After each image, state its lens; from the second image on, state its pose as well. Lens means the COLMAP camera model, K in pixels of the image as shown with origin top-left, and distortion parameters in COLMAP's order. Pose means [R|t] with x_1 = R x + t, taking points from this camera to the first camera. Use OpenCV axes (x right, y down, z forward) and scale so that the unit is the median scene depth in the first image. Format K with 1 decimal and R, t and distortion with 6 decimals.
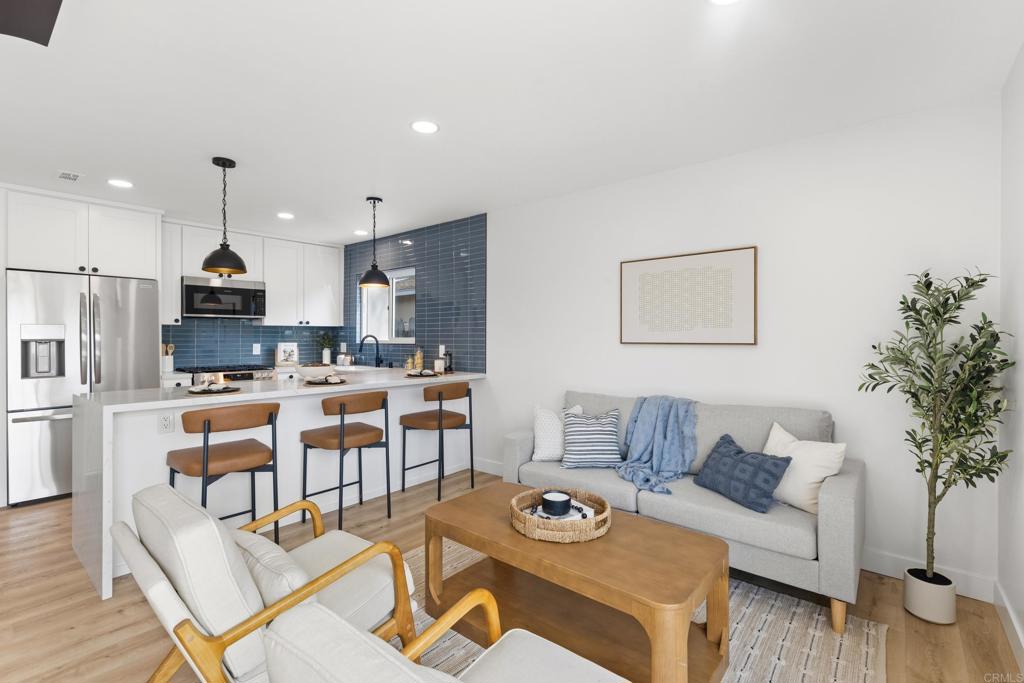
lens RADIAL K [[457.3, 0, 512.1], [0, 457.3, 338.1], [0, 0, 1]] dist [-0.001656, -0.000024]
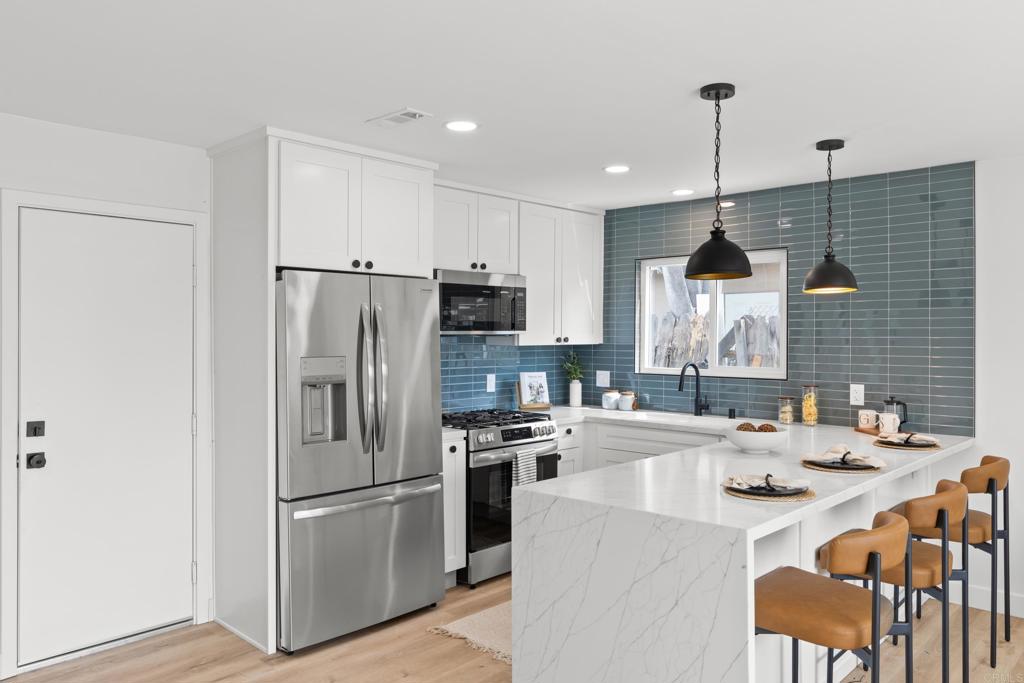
lens RADIAL K [[732.6, 0, 511.8], [0, 732.6, 342.4], [0, 0, 1]] dist [0.003519, -0.001998]
pose [[0.997572, 0.004756, -0.069483, -0.491812], [-0.004088, 0.999944, 0.009754, -0.042540], [0.069526, -0.009446, 0.997535, 0.024058]]
